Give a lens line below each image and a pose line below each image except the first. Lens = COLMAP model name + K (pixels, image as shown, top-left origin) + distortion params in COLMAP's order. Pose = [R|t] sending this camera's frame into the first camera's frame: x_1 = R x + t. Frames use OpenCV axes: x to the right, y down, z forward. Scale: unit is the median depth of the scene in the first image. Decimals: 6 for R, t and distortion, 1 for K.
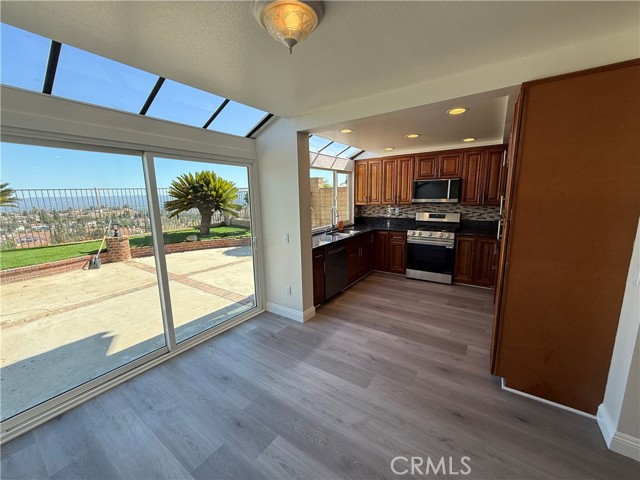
lens RADIAL K [[255.2, 0, 319.1], [0, 255.2, 241.5], [0, 0, 1]] dist [-0.002343, 0.001150]
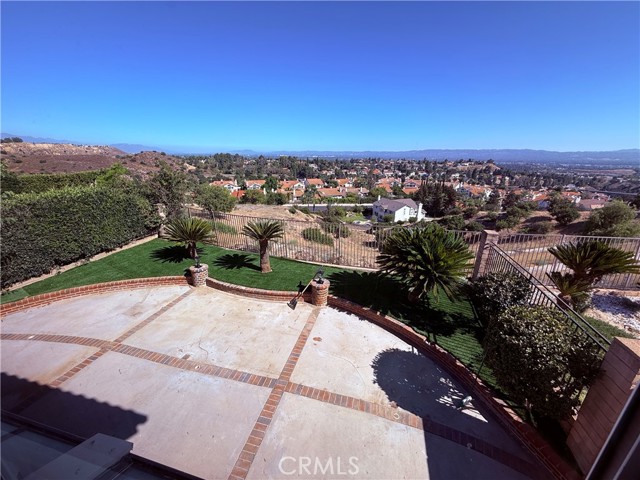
lens RADIAL K [[255.2, 0, 320.1], [0, 255.2, 240.6], [0, 0, 1]] dist [-0.002343, 0.001150]
pose [[0.348128, 0.331940, -0.876711, 0.154972], [-0.184246, 0.941198, 0.283194, -0.714509], [0.919163, 0.062943, 0.388816, 0.799138]]
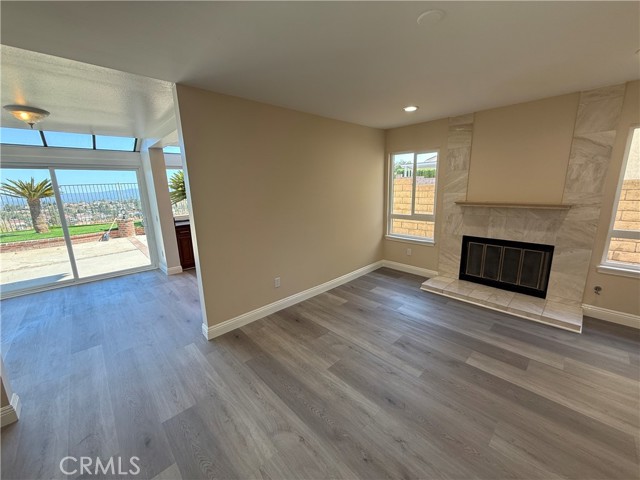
lens RADIAL K [[255.2, 0, 317.1], [0, 255.2, 240.5], [0, 0, 1]] dist [-0.002343, 0.001150]
pose [[0.977076, 0.036331, -0.209766, 0.720444], [-0.029124, 0.998878, 0.037343, 0.021301], [0.210887, -0.030378, 0.977038, -0.173715]]
